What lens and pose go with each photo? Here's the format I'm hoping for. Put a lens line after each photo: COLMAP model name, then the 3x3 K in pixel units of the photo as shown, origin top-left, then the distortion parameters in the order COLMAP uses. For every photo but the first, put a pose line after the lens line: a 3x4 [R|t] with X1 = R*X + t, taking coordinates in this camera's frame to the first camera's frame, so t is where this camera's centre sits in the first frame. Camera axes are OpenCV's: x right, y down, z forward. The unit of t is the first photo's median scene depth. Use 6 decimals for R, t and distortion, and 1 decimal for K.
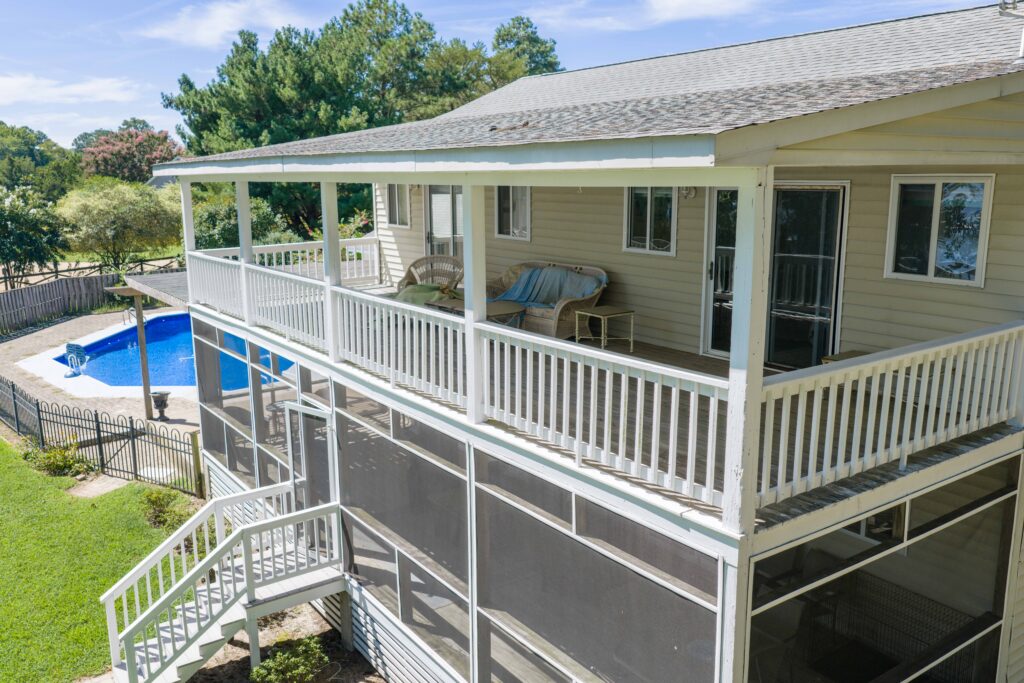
lens RADIAL K [[854.2, 0, 516.1], [0, 854.2, 339.4], [0, 0, 1]] dist [0.009678, -0.009487]
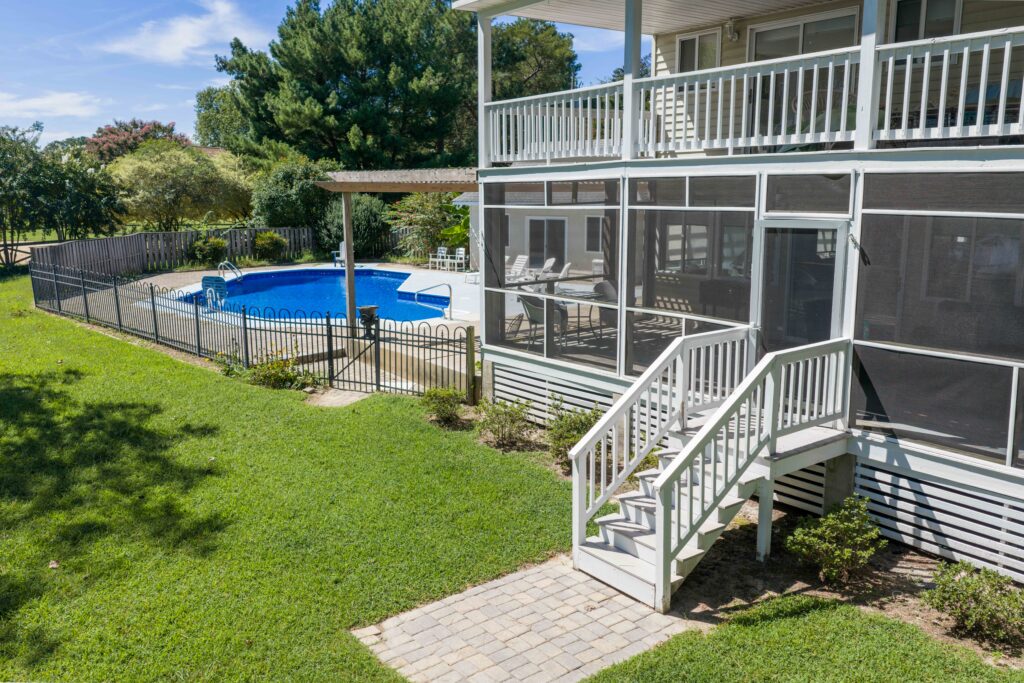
lens RADIAL K [[854.2, 0, 507.8], [0, 854.2, 346.3], [0, 0, 1]] dist [0.009678, -0.009487]
pose [[0.999389, 0.000587, 0.034940, -0.133884], [-0.000038, 0.999877, -0.015706, 0.051427], [-0.034945, 0.015695, 0.999266, 0.055016]]
